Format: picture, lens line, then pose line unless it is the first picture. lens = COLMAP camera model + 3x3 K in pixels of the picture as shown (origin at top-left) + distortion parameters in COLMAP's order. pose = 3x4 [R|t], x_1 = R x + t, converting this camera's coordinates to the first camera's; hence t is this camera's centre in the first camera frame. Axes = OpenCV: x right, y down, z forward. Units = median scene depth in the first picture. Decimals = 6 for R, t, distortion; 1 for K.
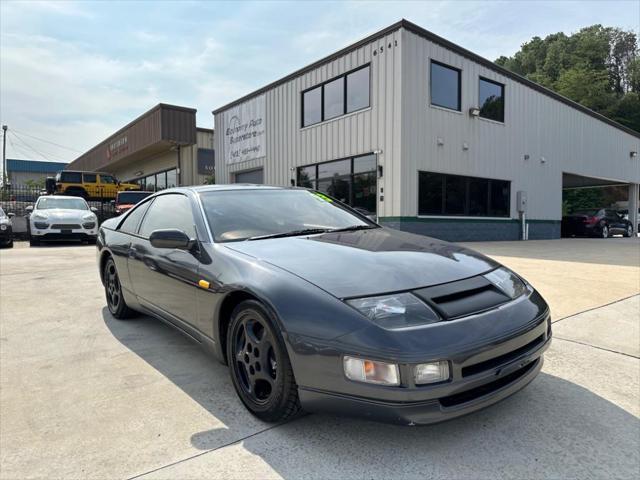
lens RADIAL K [[459.9, 0, 326.5], [0, 459.9, 238.1], [0, 0, 1]] dist [0.004582, -0.006074]
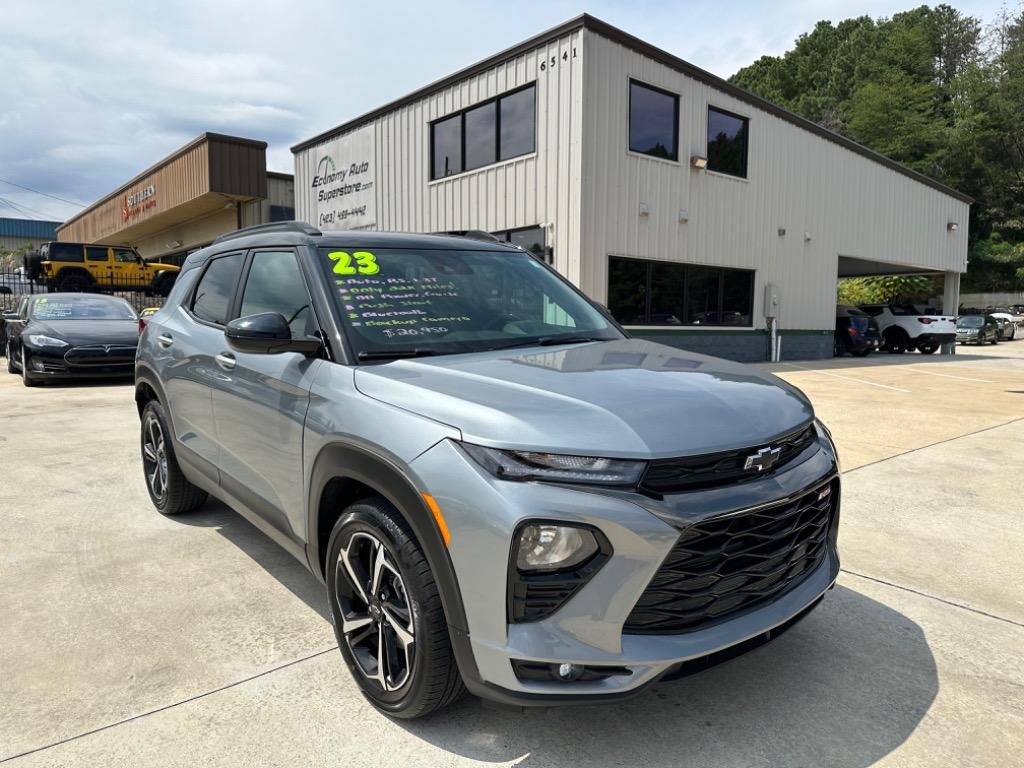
lens RADIAL K [[737.2, 0, 518.7], [0, 737.2, 383.3], [0, 0, 1]] dist [0.000694, -0.004593]
pose [[0.999211, 0.005200, 0.039386, 0.029330], [-0.007204, 0.998678, 0.050896, -0.015894], [-0.039070, -0.051140, 0.997927, -0.027111]]
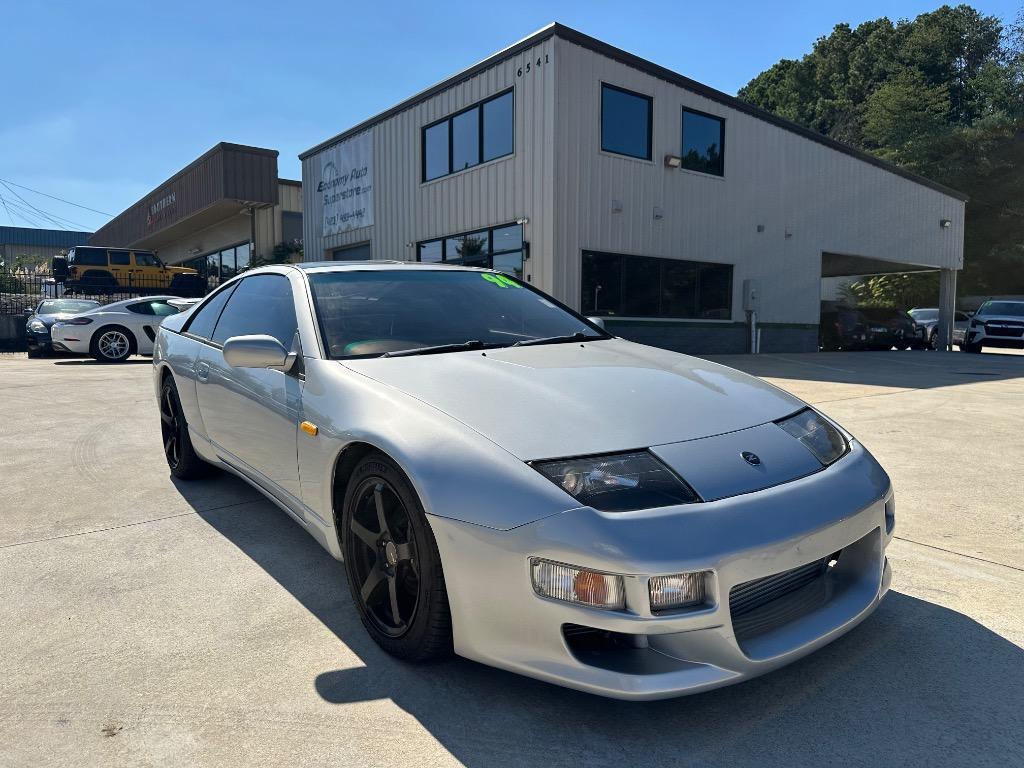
lens RADIAL K [[738.4, 0, 512.0], [0, 738.4, 384.0], [0, 0, 1]] dist [-0.003726, 0.000069]
pose [[0.999972, 0.005028, -0.005511, 0.086913], [-0.004799, 0.999154, 0.040844, 0.006820], [0.005712, -0.040817, 0.999150, -0.080379]]
